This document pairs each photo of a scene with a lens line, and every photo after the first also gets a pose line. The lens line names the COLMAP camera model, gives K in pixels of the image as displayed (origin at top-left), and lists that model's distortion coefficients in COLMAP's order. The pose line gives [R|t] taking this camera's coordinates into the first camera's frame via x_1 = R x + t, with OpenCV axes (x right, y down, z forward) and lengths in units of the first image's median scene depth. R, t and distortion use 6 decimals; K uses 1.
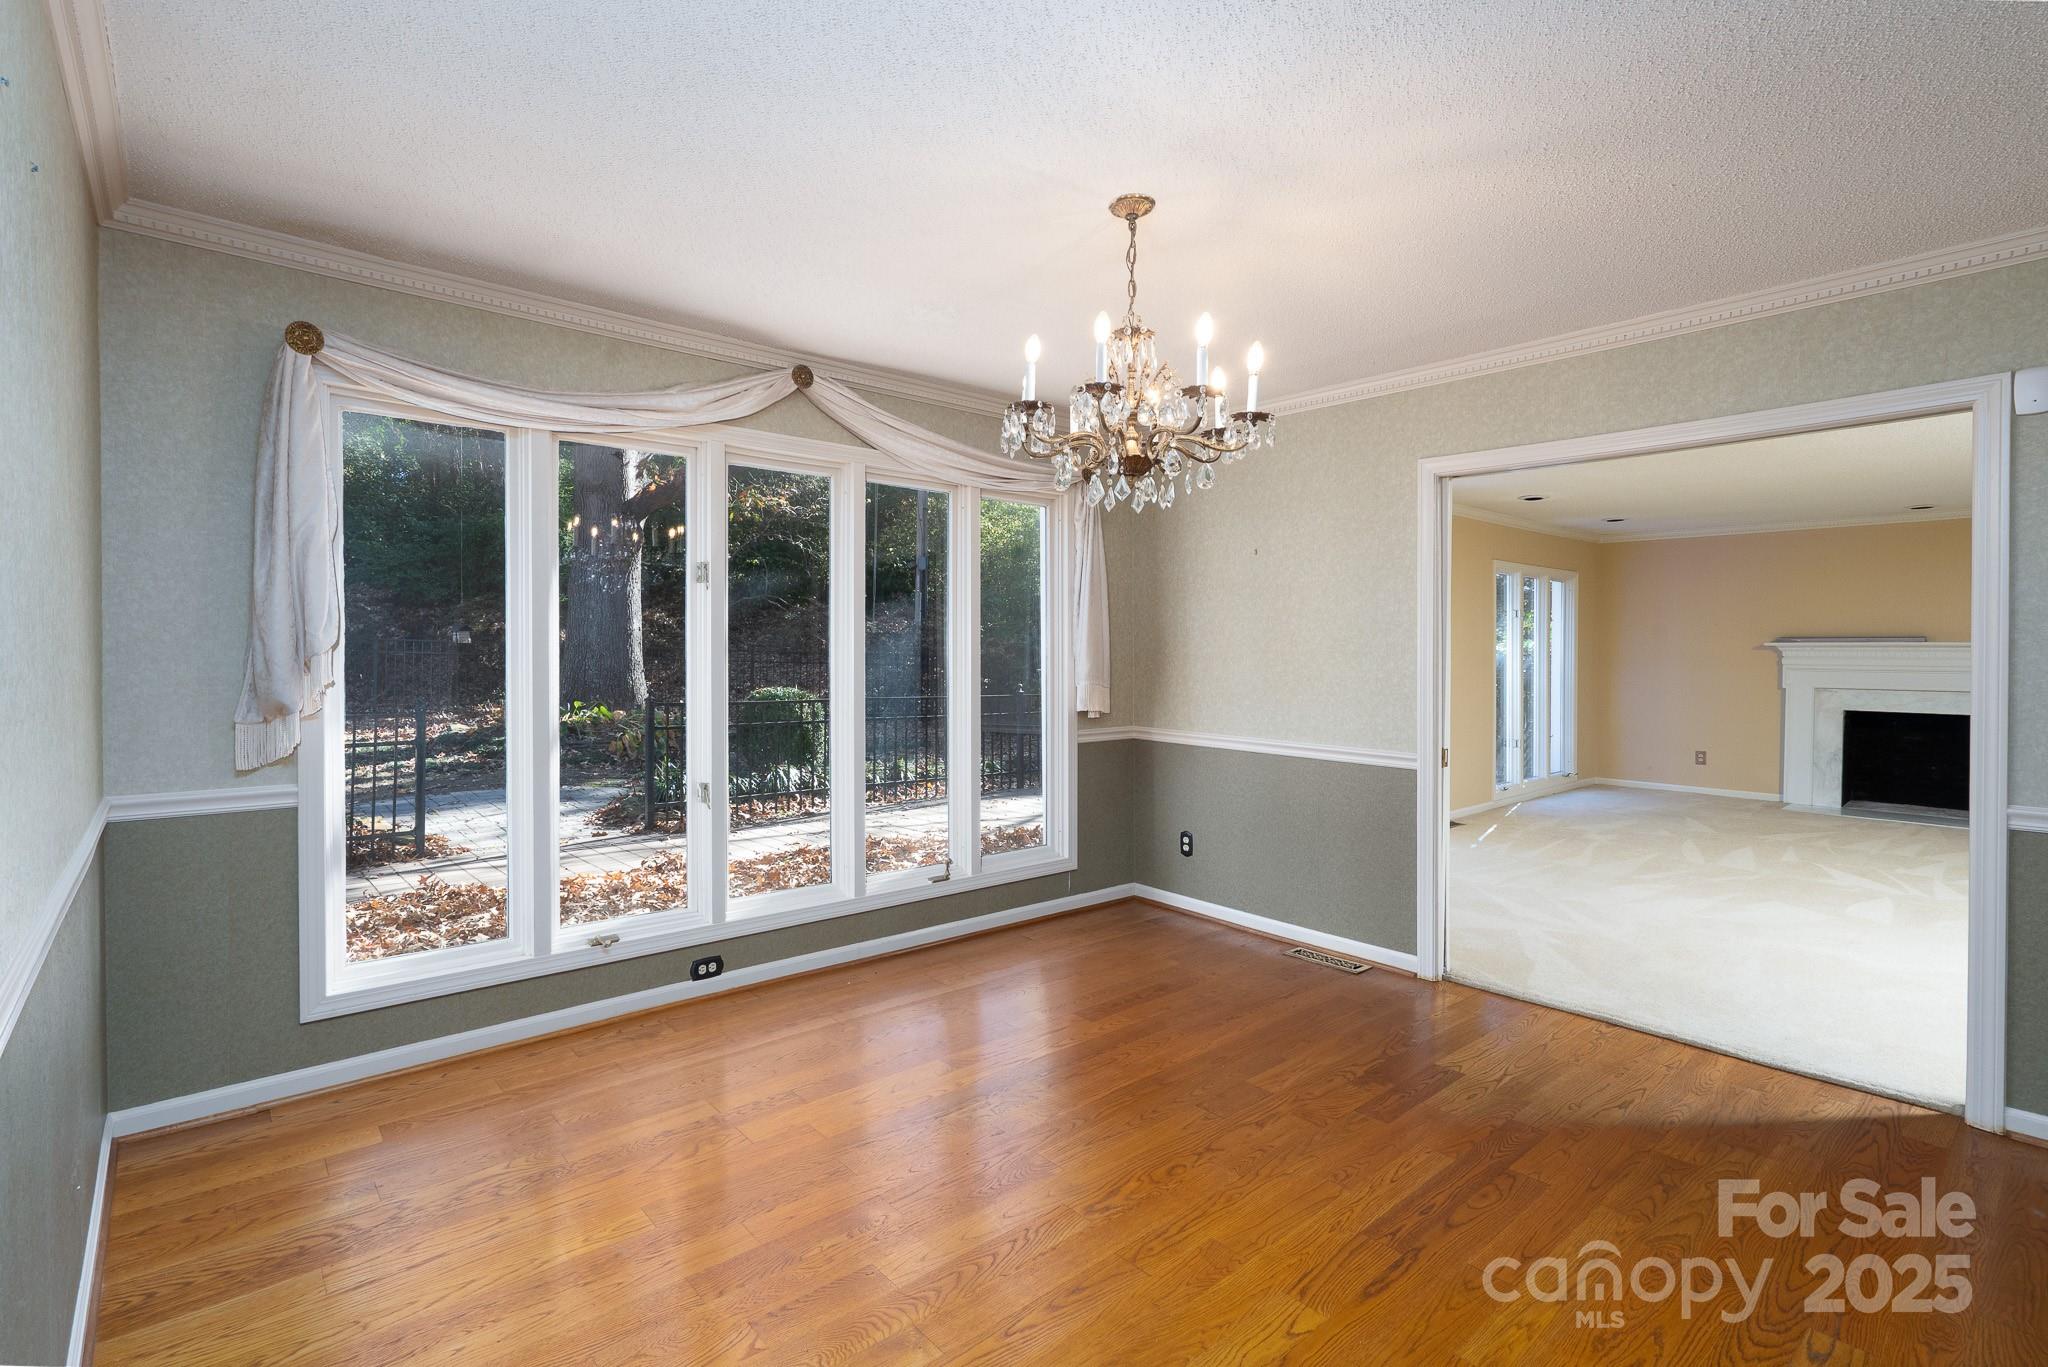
lens RADIAL K [[954.2, 0, 983.4], [0, 954.2, 683.0], [0, 0, 1]] dist [-0.004975, -0.000207]
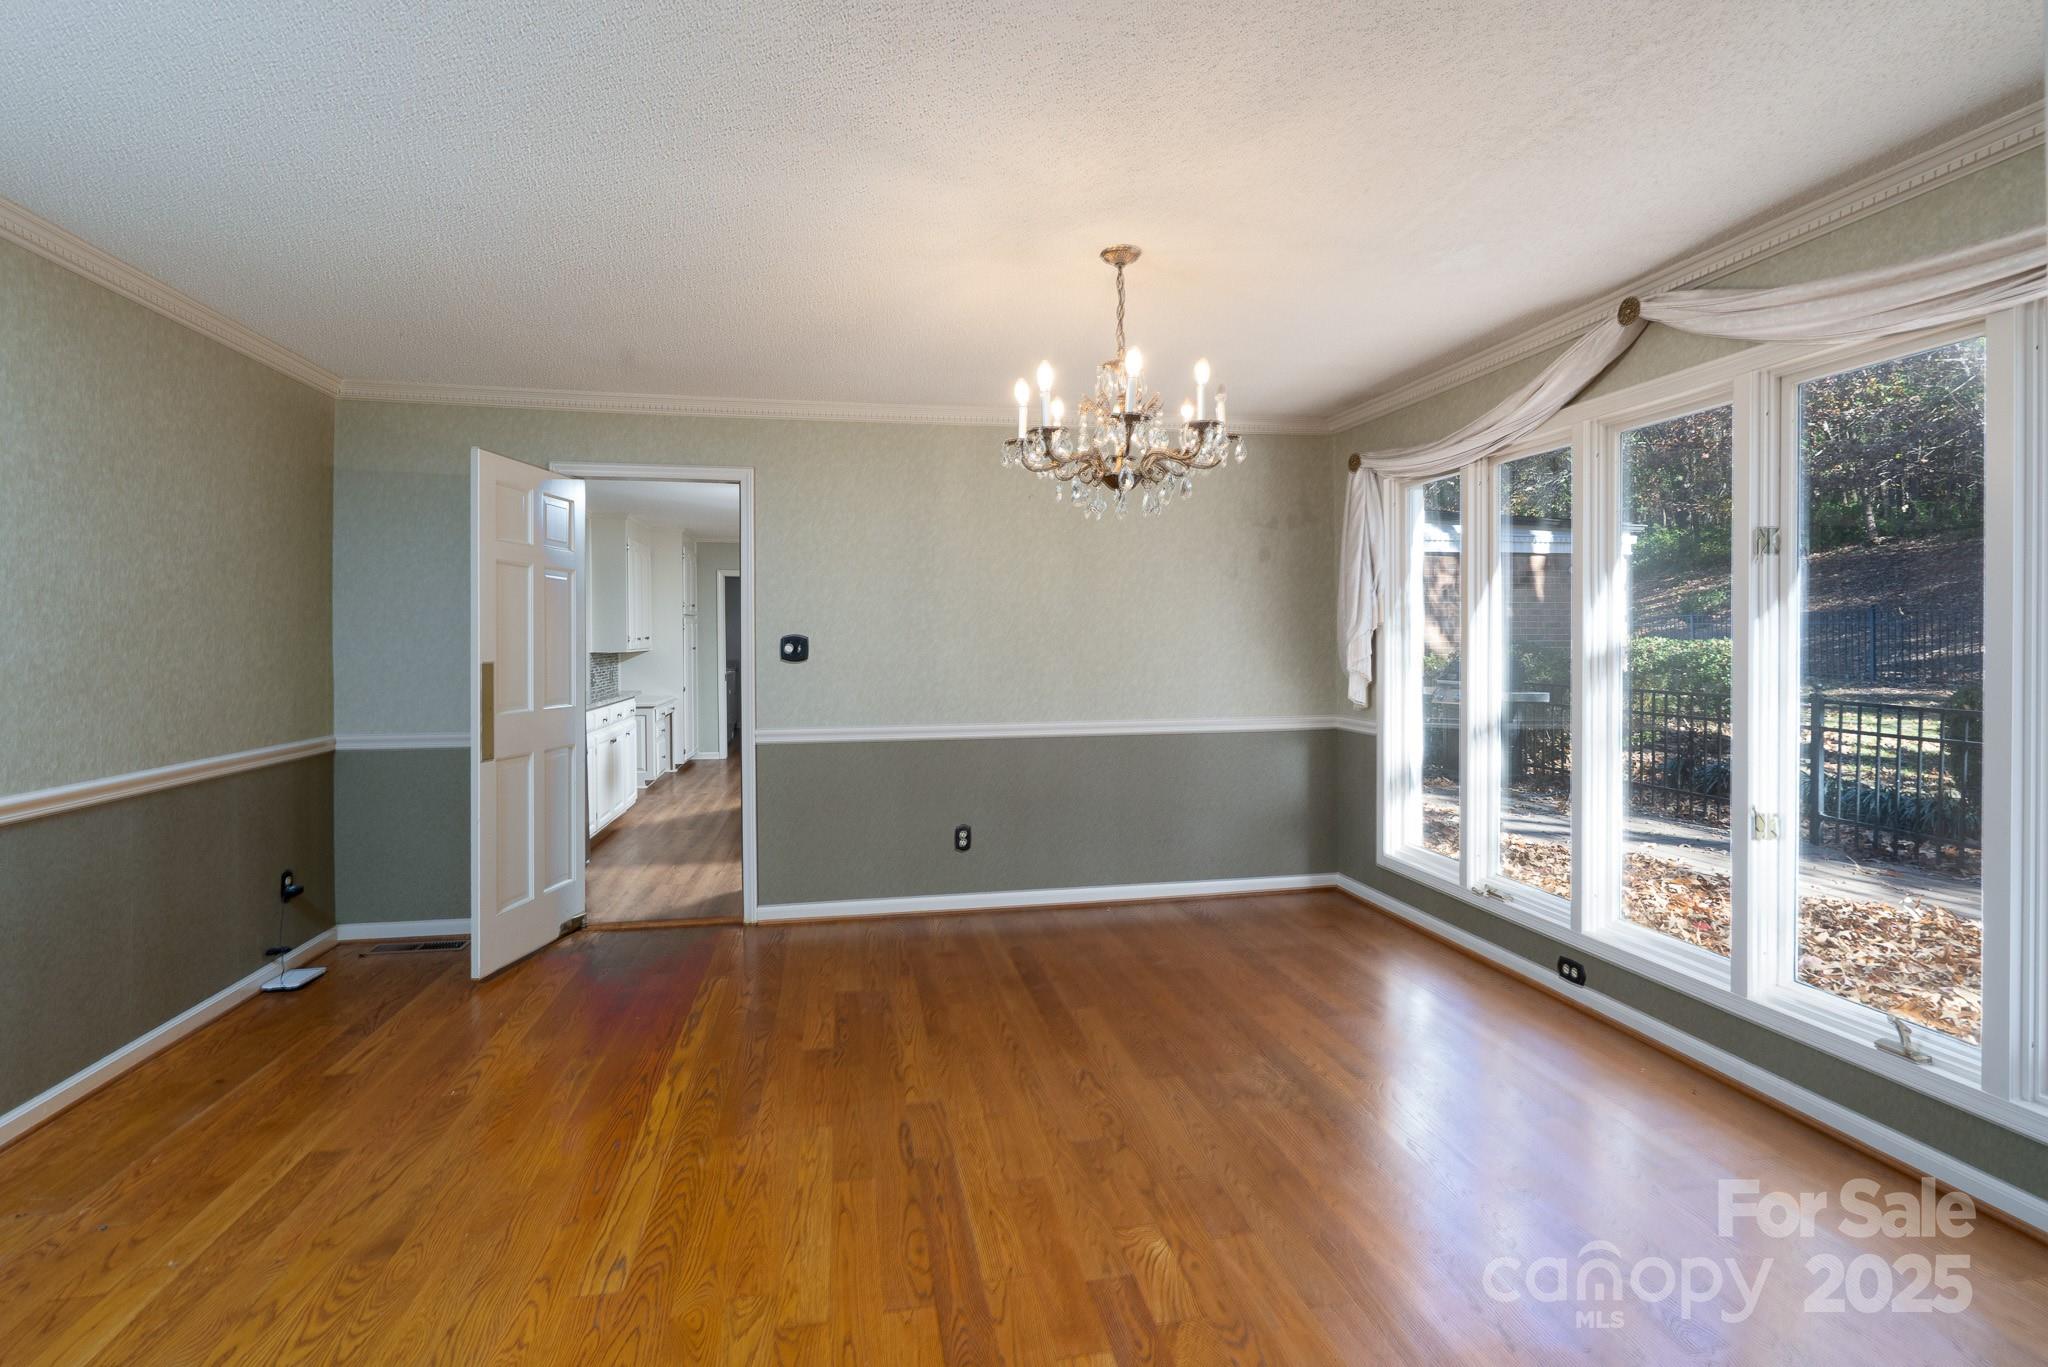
lens RADIAL K [[964.1, 0, 1030.0], [0, 964.1, 647.8], [0, 0, 1]] dist [0.001885, 0.000244]
pose [[-0.480220, 0.005597, -0.877130, 0.936907], [-0.023463, 0.999540, 0.019223, -0.036929], [0.876834, 0.029811, -0.479867, 1.112852]]
